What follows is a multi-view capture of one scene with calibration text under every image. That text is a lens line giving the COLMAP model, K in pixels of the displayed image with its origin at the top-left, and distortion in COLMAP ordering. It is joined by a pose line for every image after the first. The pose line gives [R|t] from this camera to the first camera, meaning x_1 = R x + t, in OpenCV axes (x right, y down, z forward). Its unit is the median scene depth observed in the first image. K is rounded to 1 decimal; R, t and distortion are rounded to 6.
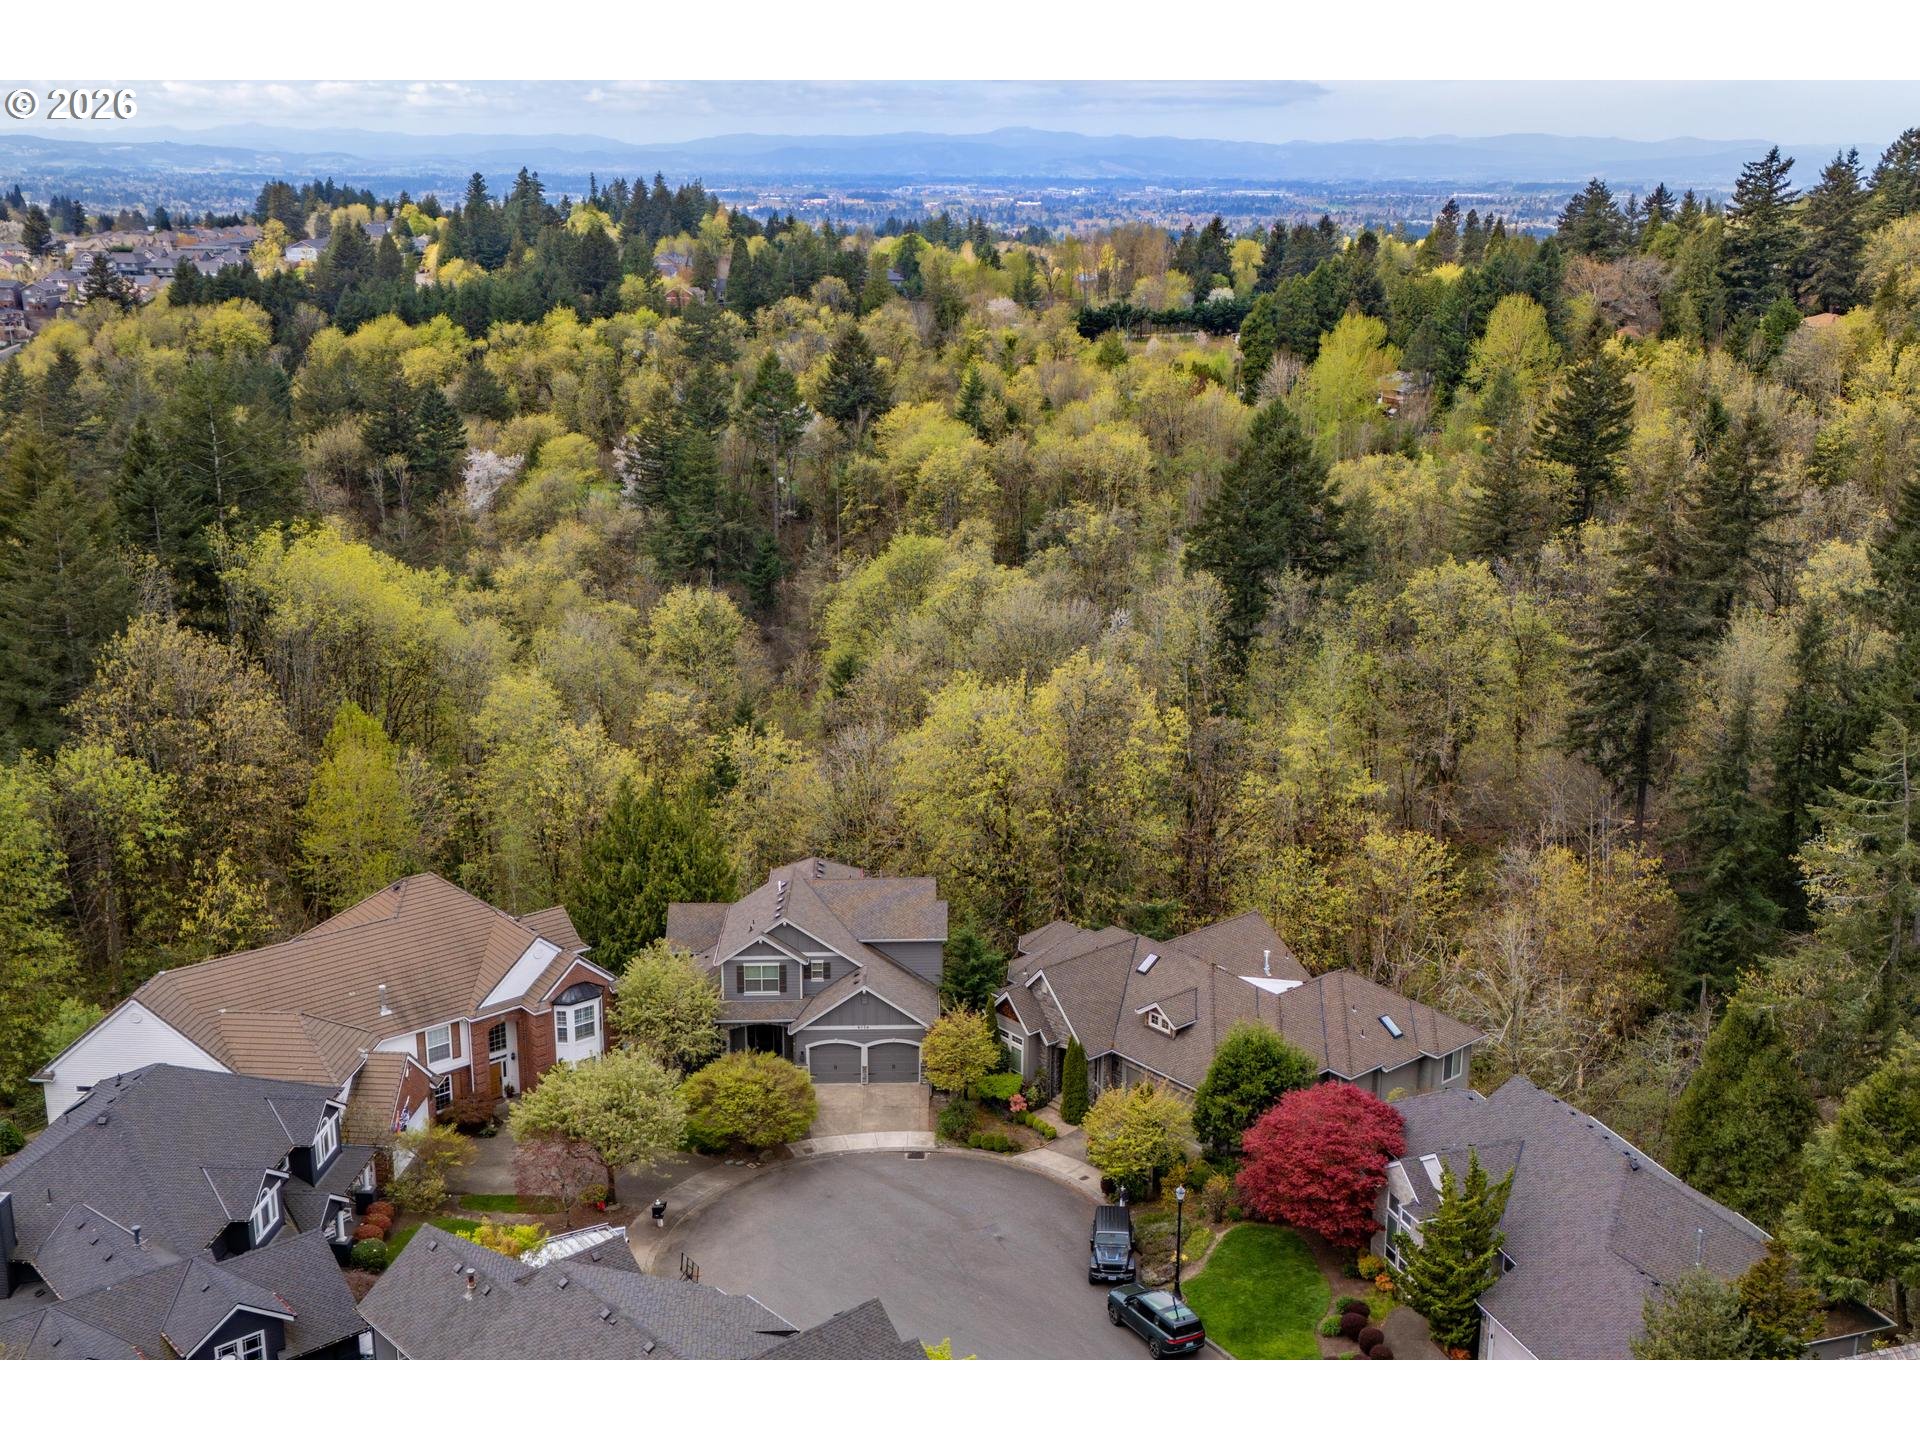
lens RADIAL K [[2005.3, 0, 960.0], [0, 2005.3, 720.0], [0, 0, 1]] dist [-0.007604, 0.003829]
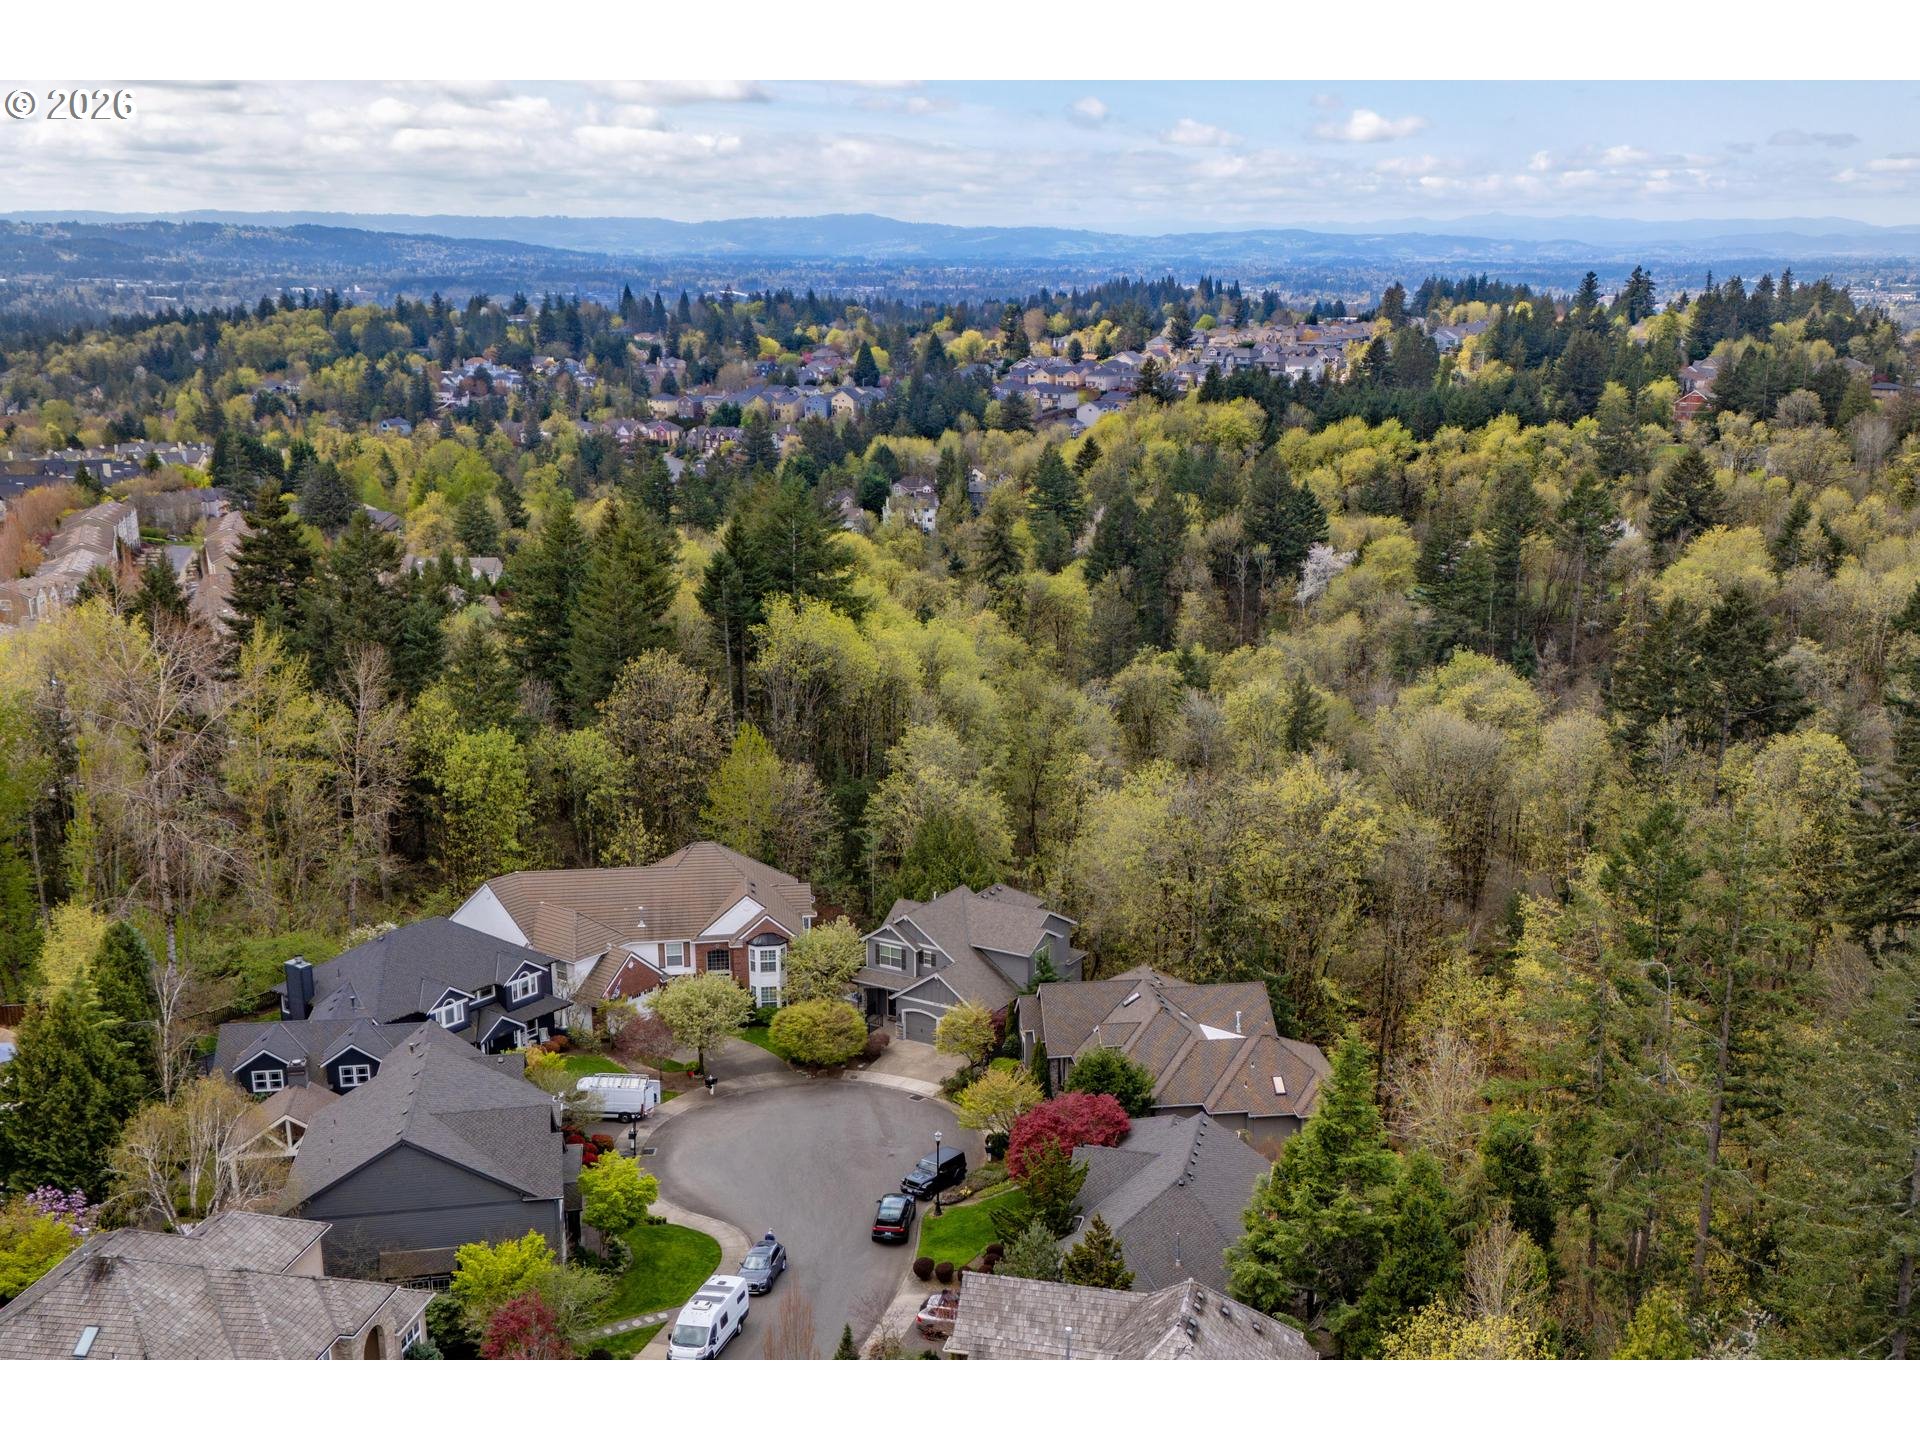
lens RADIAL K [[2005.3, 0, 960.0], [0, 2005.3, 720.0], [0, 0, 1]] dist [-0.007604, 0.003829]
pose [[0.815747, 0.115040, -0.566853, 0.242571], [-0.135135, 0.990805, 0.006608, -0.016258], [0.562401, 0.071211, 0.823792, -0.039775]]
